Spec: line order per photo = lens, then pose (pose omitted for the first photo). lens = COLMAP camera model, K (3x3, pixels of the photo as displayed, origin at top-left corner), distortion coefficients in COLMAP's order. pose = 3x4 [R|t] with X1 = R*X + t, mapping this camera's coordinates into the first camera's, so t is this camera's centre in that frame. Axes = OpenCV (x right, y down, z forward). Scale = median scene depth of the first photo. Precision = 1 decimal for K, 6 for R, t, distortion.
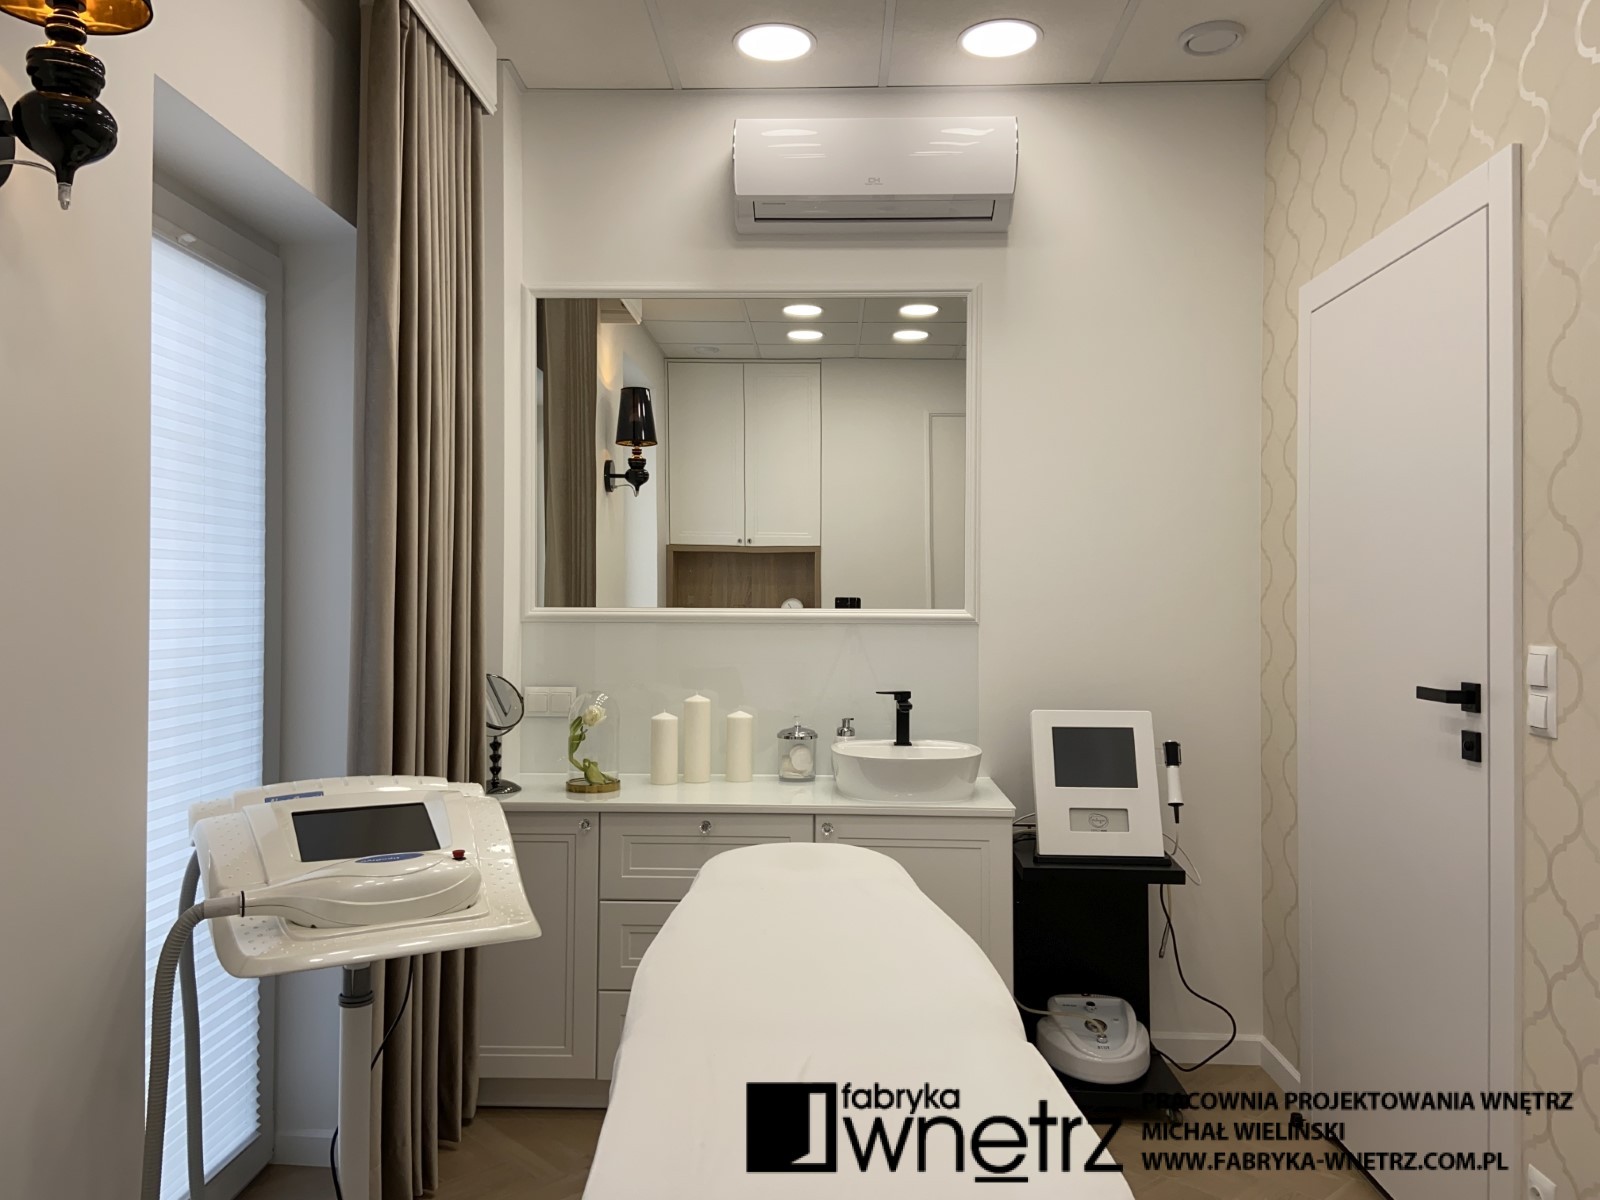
lens RADIAL K [[1210.3, 0, 802.8], [0, 1210.3, 589.2], [0, 0, 1]] dist [0.055352, -0.019719]
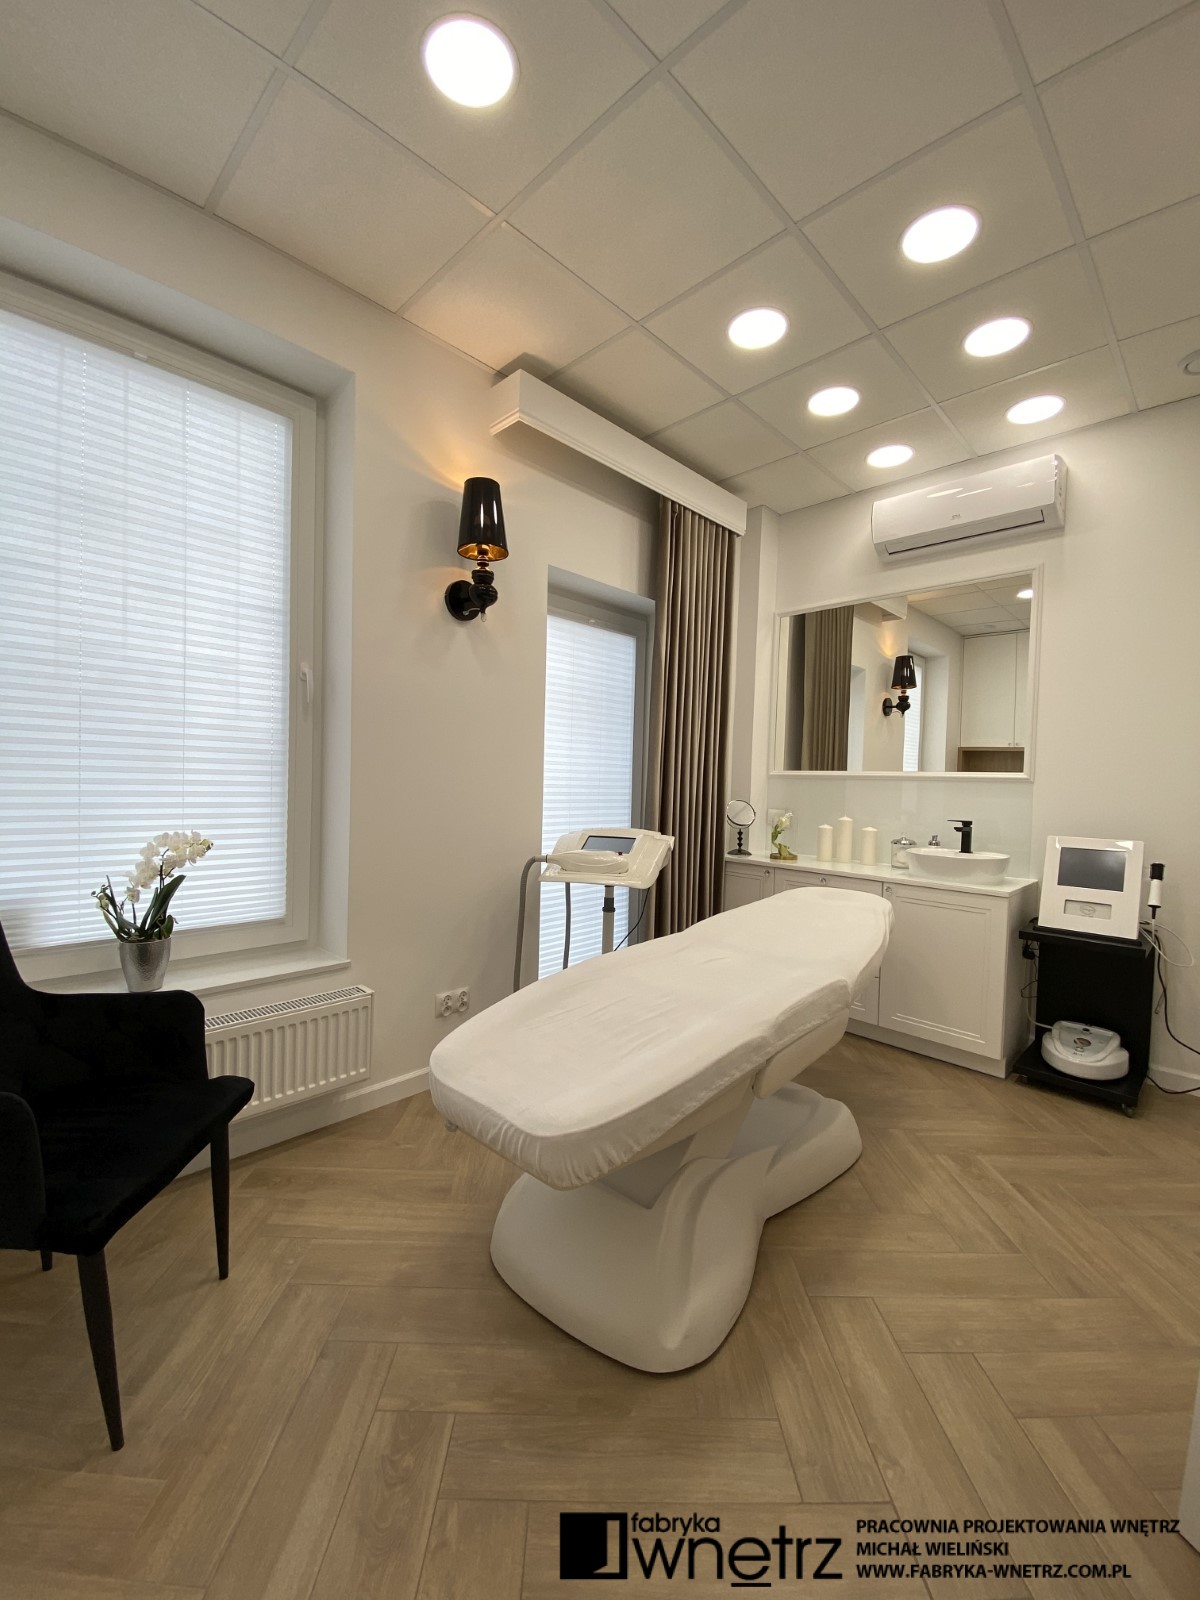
lens RADIAL K [[647.9, 0, 601.9], [0, 647.9, 806.9], [0, 0, 1]] dist [-0.017057, -0.003308]
pose [[0.727920, 0.039090, -0.684547, 0.332429], [-0.014219, 0.999020, 0.041927, 0.036275], [0.685515, -0.020785, 0.727762, 0.008418]]
